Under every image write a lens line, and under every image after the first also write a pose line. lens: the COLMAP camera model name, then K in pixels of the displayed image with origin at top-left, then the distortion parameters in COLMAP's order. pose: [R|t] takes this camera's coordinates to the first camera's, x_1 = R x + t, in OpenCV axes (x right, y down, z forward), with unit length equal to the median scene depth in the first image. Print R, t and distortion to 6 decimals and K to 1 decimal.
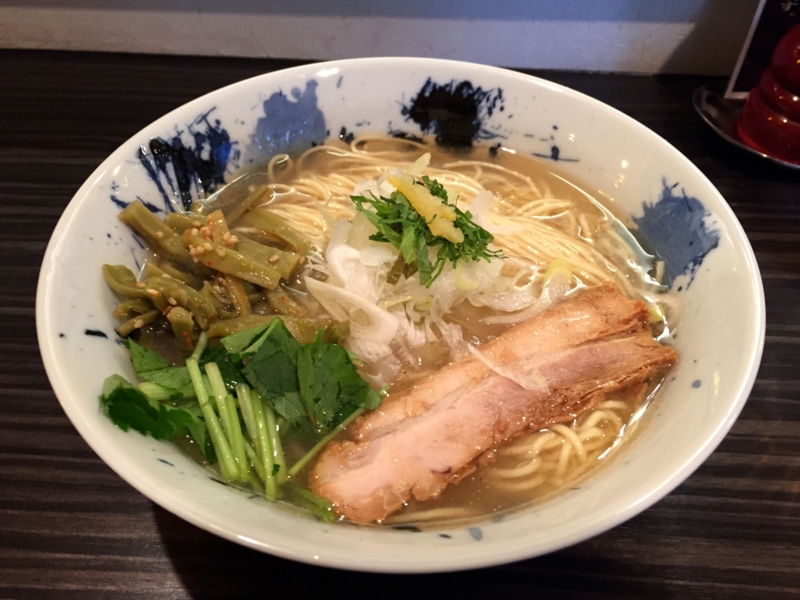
lens RADIAL K [[794.4, 0, 400.0], [0, 794.4, 300.0], [0, 0, 1]] dist [0.120670, -0.177338]
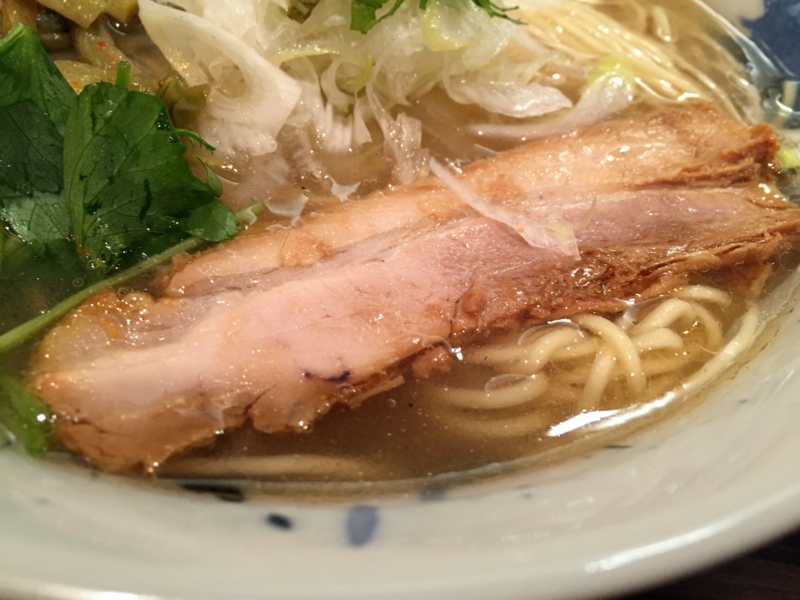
lens RADIAL K [[704.9, 0, 400.0], [0, 704.9, 300.0], [0, 0, 1]] dist [0.063567, -0.112236]
pose [[0.992952, 0.114727, -0.029734, 0.089125], [-0.114323, 0.993331, 0.014958, 0.142386], [0.031251, -0.011453, 0.999446, 0.532074]]
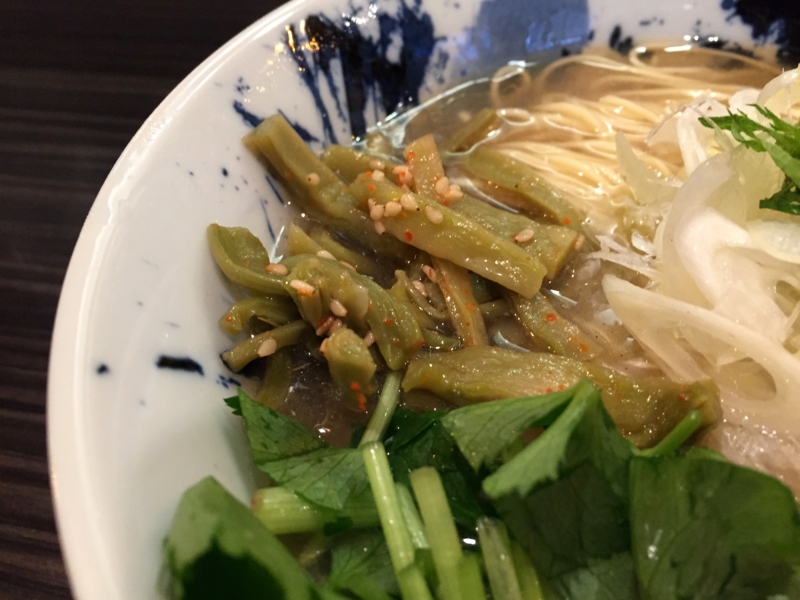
lens RADIAL K [[704.9, 0, 400.0], [0, 704.9, 300.0], [0, 0, 1]] dist [0.063567, -0.112236]
pose [[0.990346, 0.080082, -0.113146, -0.195150], [-0.078271, 0.996724, 0.020372, -0.014557], [0.114406, -0.011320, 0.993370, 0.571533]]
